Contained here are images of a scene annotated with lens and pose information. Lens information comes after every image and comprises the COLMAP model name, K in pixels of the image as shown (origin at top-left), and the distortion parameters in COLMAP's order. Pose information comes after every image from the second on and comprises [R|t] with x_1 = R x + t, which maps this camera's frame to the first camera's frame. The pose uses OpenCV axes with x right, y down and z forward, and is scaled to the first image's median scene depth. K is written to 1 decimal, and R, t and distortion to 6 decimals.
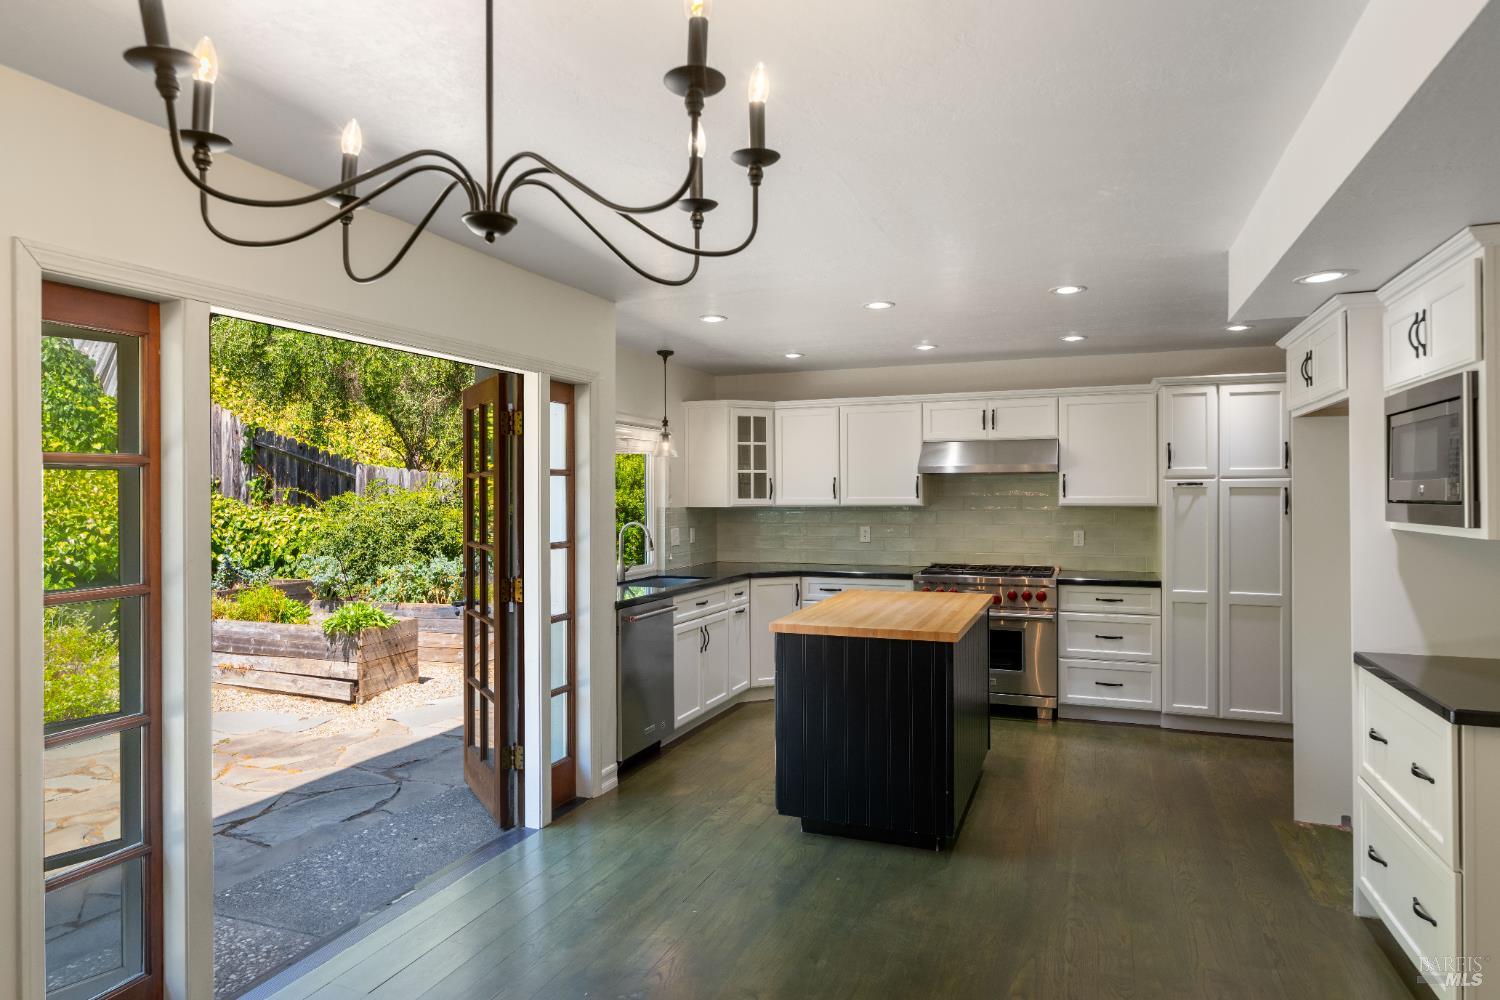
lens RADIAL K [[864.5, 0, 749.9], [0, 864.5, 492.5], [0, 0, 1]] dist [0.011758, -0.000481]
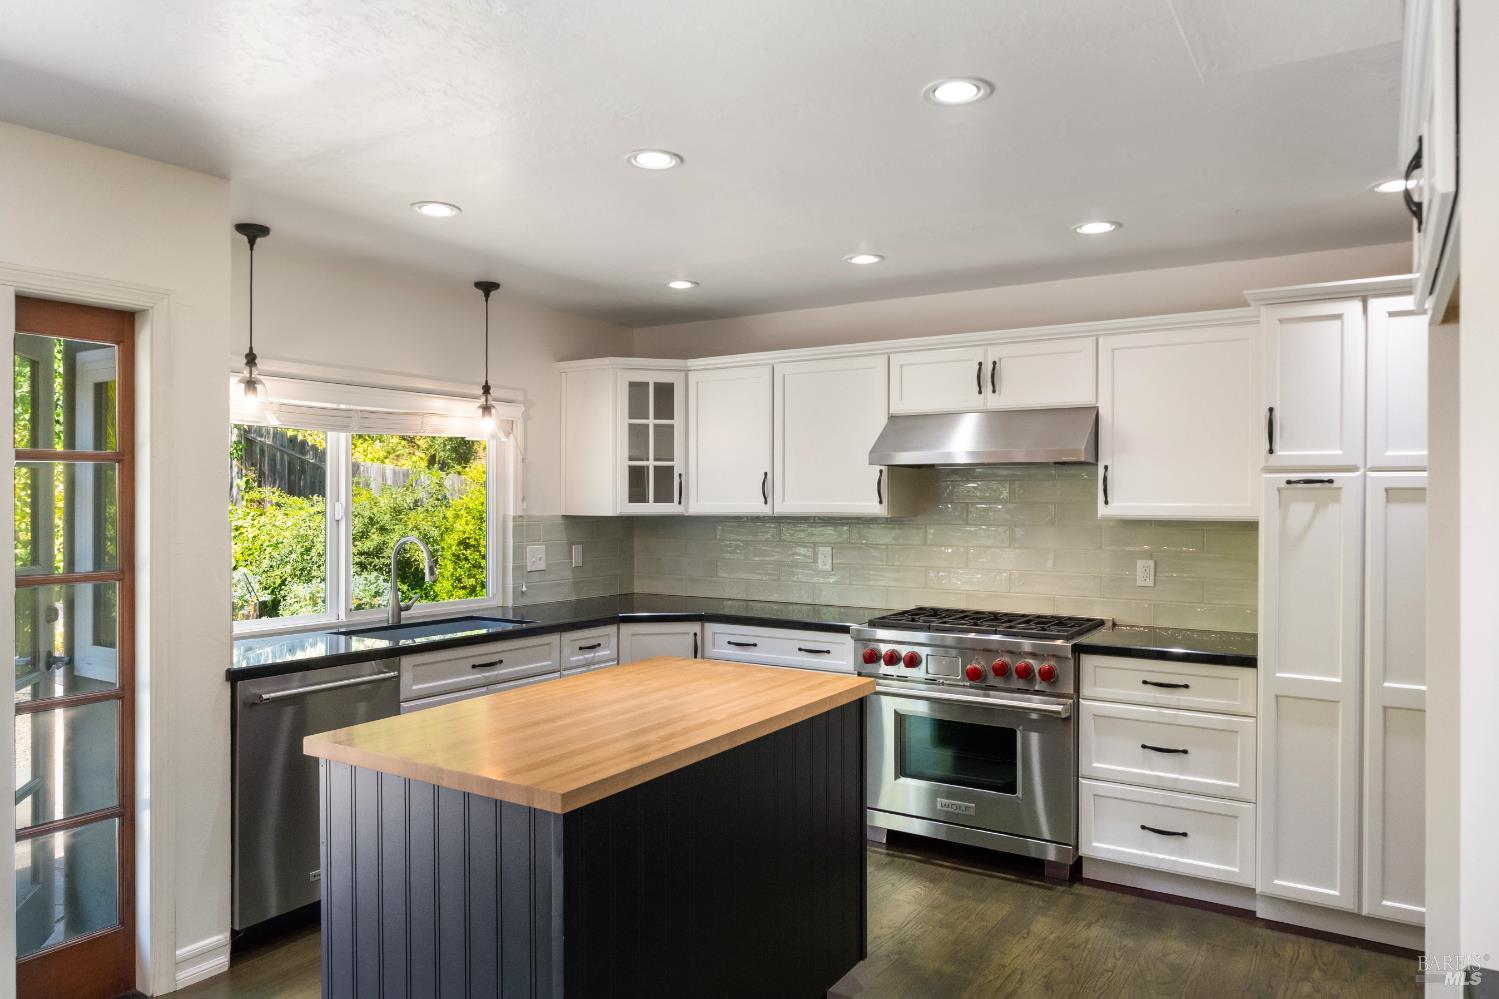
lens RADIAL K [[978.6, 0, 747.4], [0, 978.6, 501.7], [0, 0, 1]] dist [-0.001635, 0.005974]
pose [[0.981045, 0.007439, -0.193639, 0.237112], [-0.006668, 0.999967, 0.004635, 0.001906], [0.193667, -0.003256, 0.981062, 0.276442]]
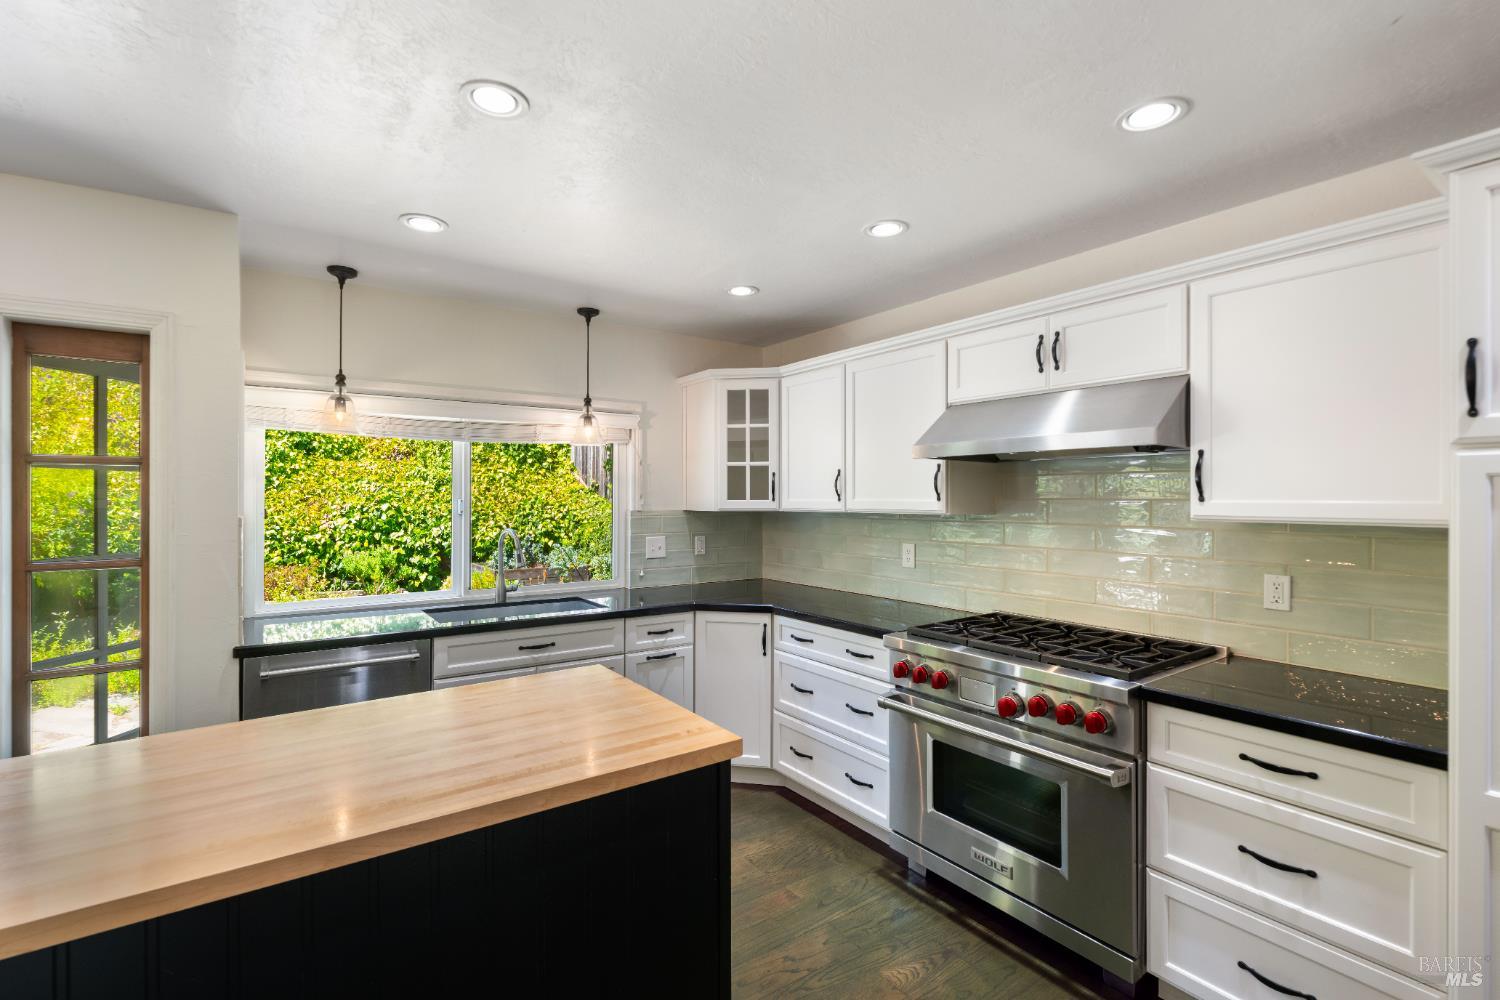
lens RADIAL K [[679.1, 0, 747.8], [0, 679.1, 496.1], [0, 0, 1]] dist [0.013649, -0.000026]
pose [[0.833710, 0.004084, -0.552188, 0.342012], [-0.003219, 0.999992, 0.002537, 0.002202], [0.552193, -0.000338, 0.833716, 0.540881]]
